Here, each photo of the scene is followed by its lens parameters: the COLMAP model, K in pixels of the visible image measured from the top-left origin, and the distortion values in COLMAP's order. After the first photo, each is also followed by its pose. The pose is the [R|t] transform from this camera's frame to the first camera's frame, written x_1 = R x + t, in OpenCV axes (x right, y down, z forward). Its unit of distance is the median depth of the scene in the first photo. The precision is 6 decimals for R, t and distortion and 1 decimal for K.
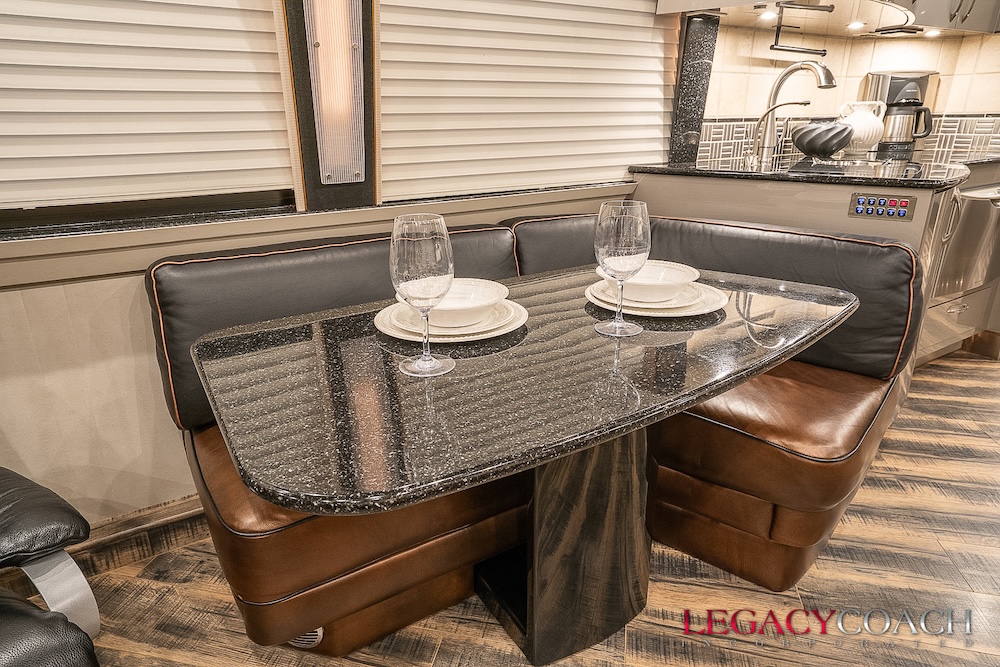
lens RADIAL K [[616.3, 0, 516.9], [0, 616.3, 341.1], [0, 0, 1]] dist [-0.016256, 0.013059]
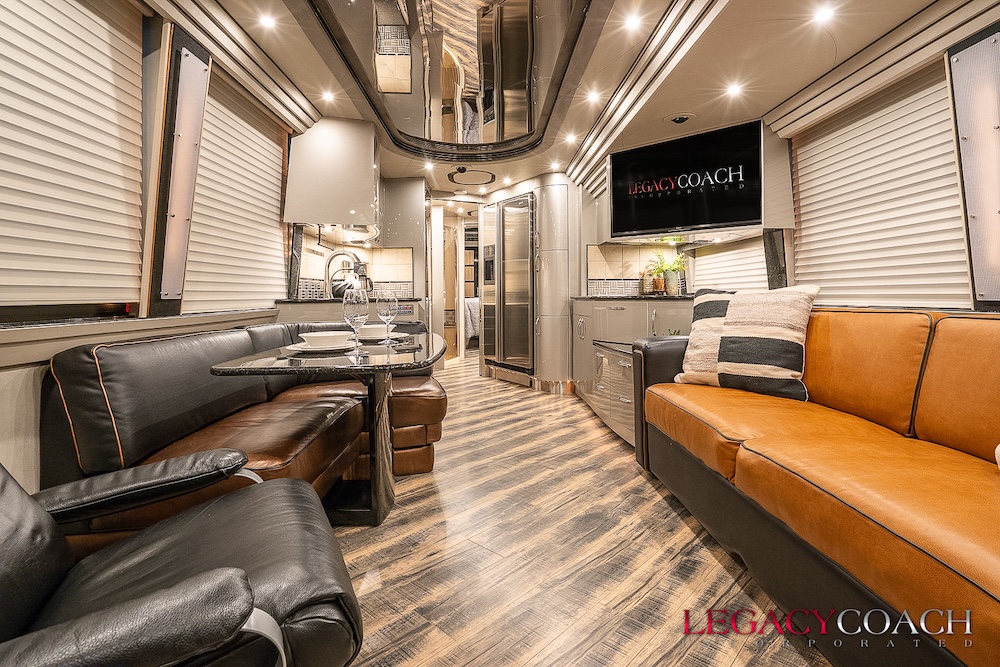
lens RADIAL K [[482.6, 0, 517.1], [0, 482.6, 320.0], [0, 0, 1]] dist [-0.035338, 0.006784]
pose [[0.491912, -0.034482, 0.869962, -0.649012], [0.294176, 0.947033, -0.128802, 0.143767], [-0.819441, 0.319281, 0.476001, -0.181972]]
